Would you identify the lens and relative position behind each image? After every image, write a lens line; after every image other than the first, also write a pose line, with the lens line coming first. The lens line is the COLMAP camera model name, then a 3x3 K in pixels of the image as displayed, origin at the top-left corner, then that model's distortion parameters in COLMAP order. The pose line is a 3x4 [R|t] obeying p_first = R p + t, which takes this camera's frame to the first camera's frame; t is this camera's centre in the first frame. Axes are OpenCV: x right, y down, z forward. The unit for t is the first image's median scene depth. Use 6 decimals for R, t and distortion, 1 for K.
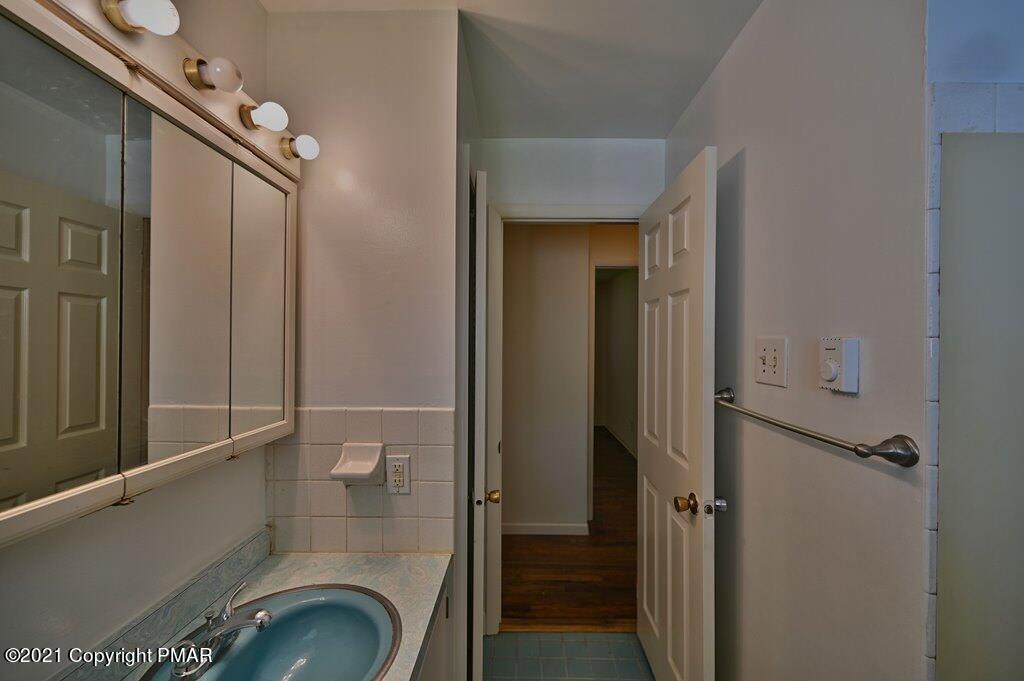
lens RADIAL K [[408.1, 0, 521.8], [0, 408.1, 341.0], [0, 0, 1]] dist [-0.000879, -0.000160]
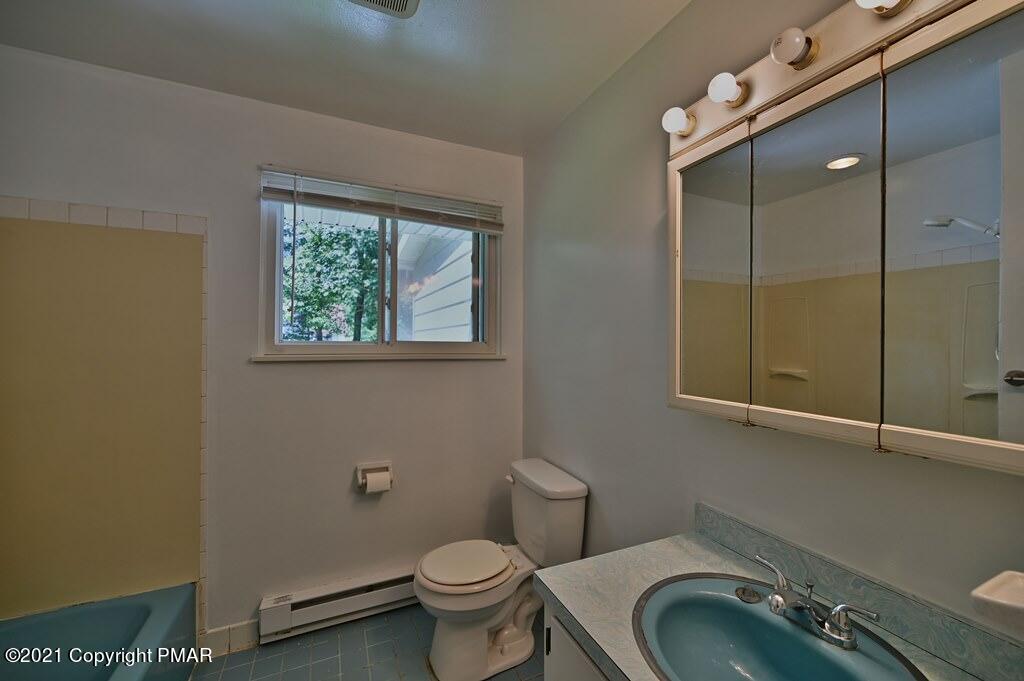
lens RADIAL K [[403.2, 0, 514.9], [0, 403.2, 340.8], [0, 0, 1]] dist [-0.000921, -0.000075]
pose [[-0.904023, -0.011686, -0.427324, 0.207315], [-0.007380, 0.999904, -0.011730, 0.068455], [0.427420, -0.007450, -0.904022, 1.073917]]
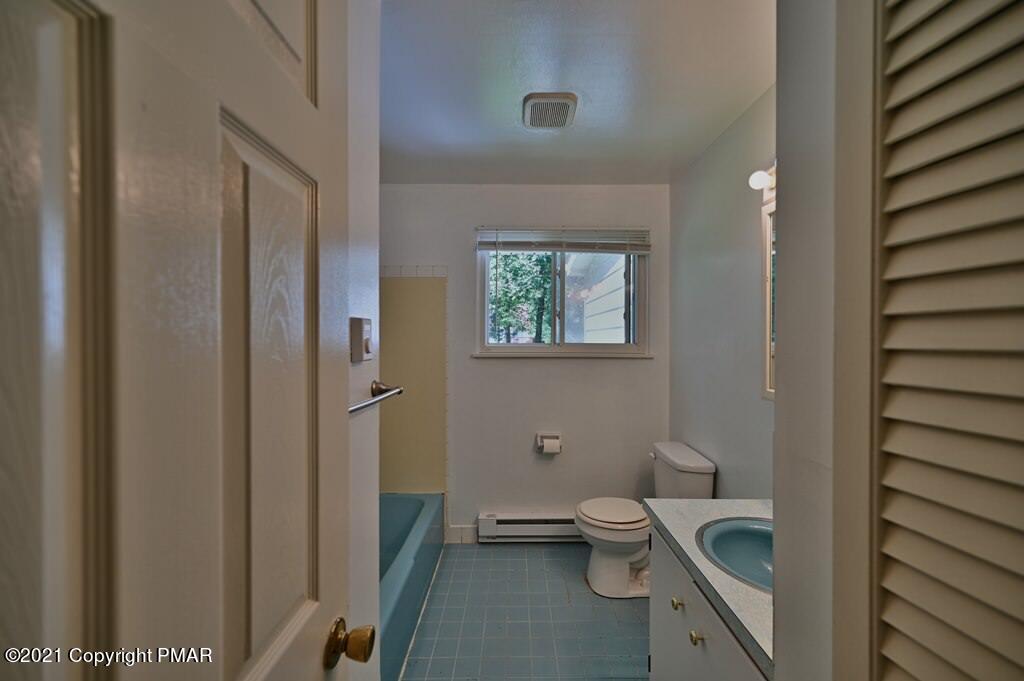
lens RADIAL K [[408.1, 0, 521.8], [0, 408.1, 341.0], [0, 0, 1]] dist [-0.000879, -0.000160]
pose [[-0.999633, -0.006559, -0.026285, 0.230843], [-0.006628, 0.999975, 0.002566, 0.037475], [0.026268, 0.002739, -0.999651, 1.590955]]
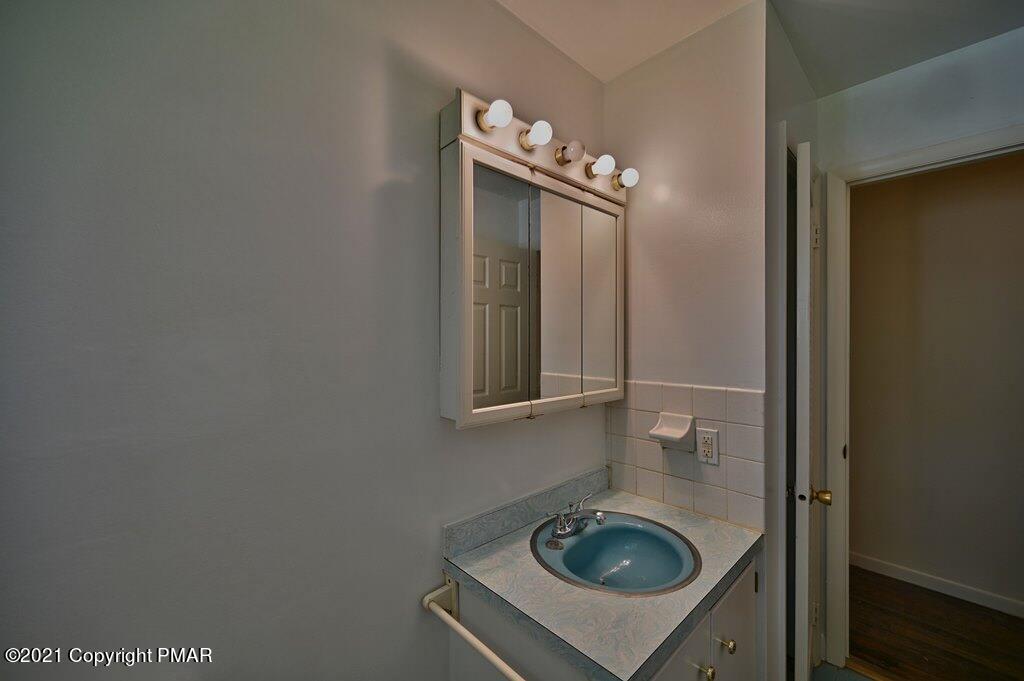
lens RADIAL K [[403.2, 0, 514.9], [0, 403.2, 340.8], [0, 0, 1]] dist [-0.000921, -0.000075]
pose [[0.693851, -0.003474, -0.720110, 0.127876], [0.008659, 0.999956, 0.003520, 0.032078], [0.720066, -0.008677, 0.693851, -0.141123]]
